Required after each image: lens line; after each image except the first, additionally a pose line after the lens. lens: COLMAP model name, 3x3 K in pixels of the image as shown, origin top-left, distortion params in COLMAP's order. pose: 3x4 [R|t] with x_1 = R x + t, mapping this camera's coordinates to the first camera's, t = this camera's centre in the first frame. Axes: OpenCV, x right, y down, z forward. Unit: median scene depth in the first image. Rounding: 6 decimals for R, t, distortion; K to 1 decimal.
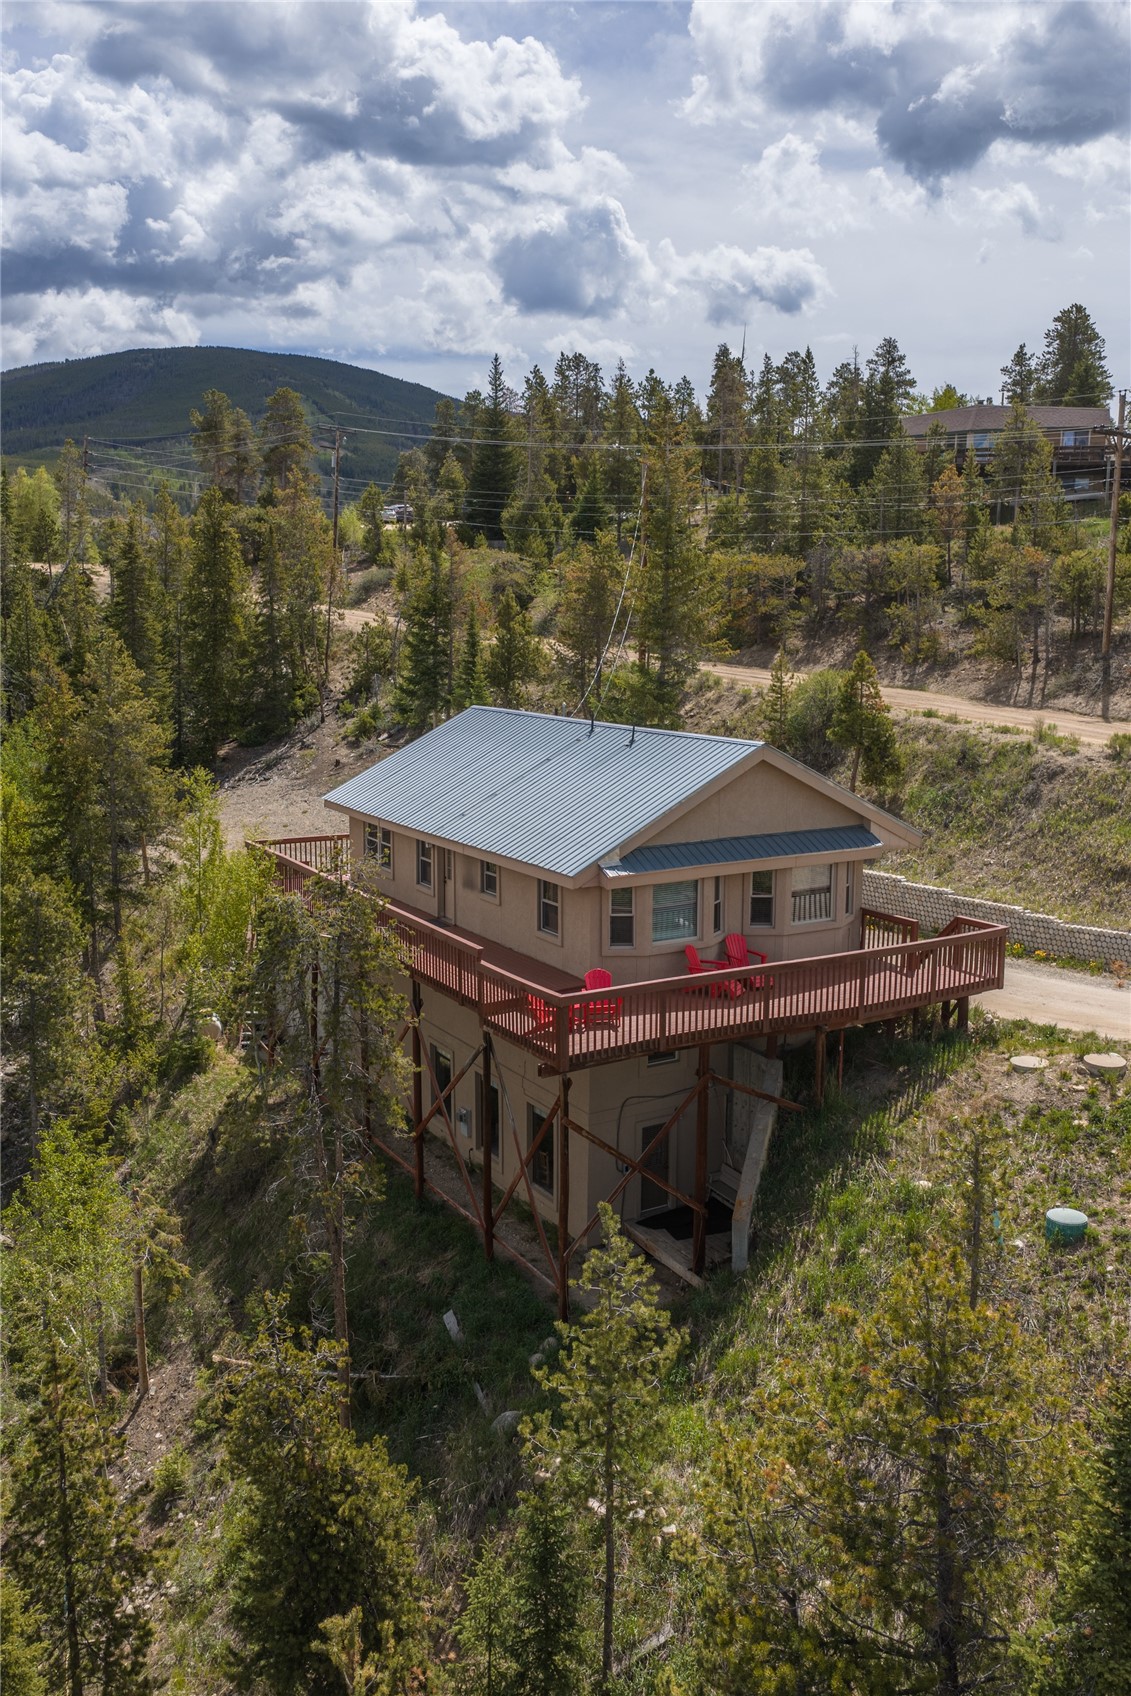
lens RADIAL K [[1379.4, 0, 563.8], [0, 1379.4, 840.2], [0, 0, 1]] dist [0.007053, -0.021201]
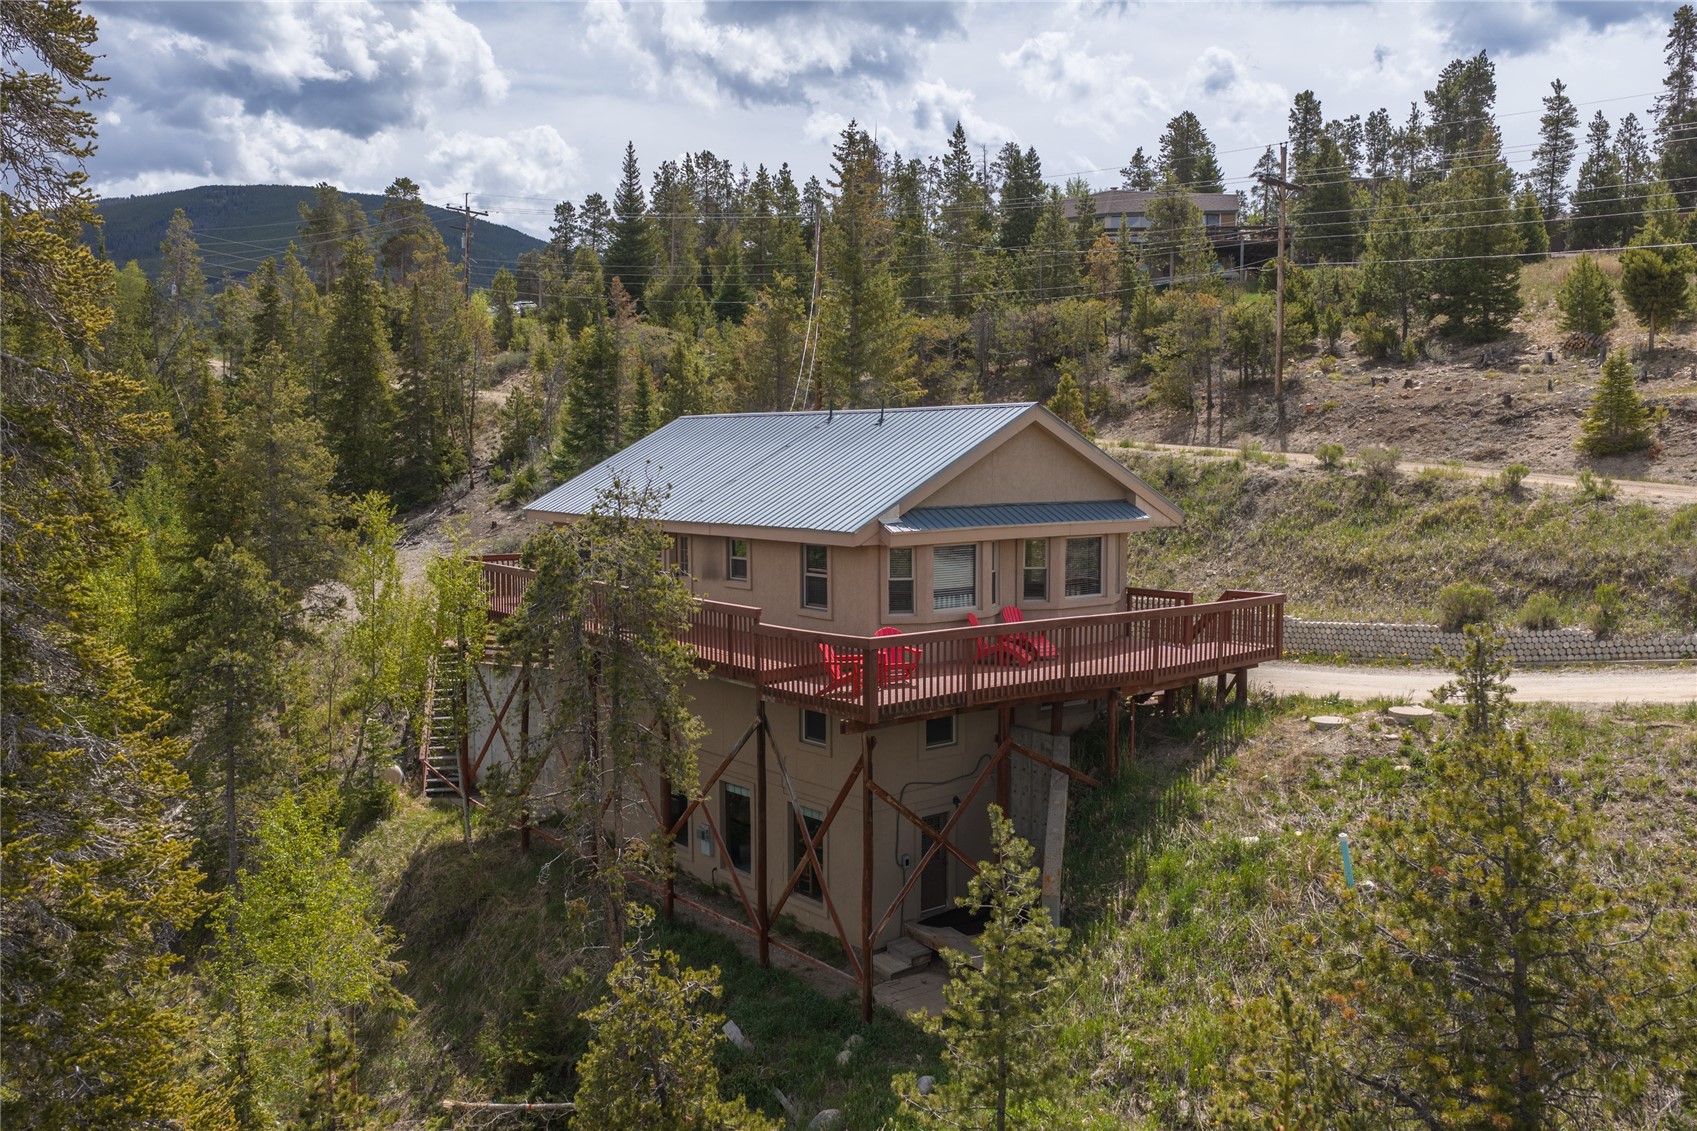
lens RADIAL K [[1380.2, 0, 854.0], [0, 1380.2, 573.7], [0, 0, 1]] dist [0.007053, -0.021201]
pose [[0.990454, -0.016541, 0.136848, -0.081167], [0.026390, 0.997165, -0.070471, 0.080514], [-0.135294, 0.073410, 0.988082, 0.061826]]
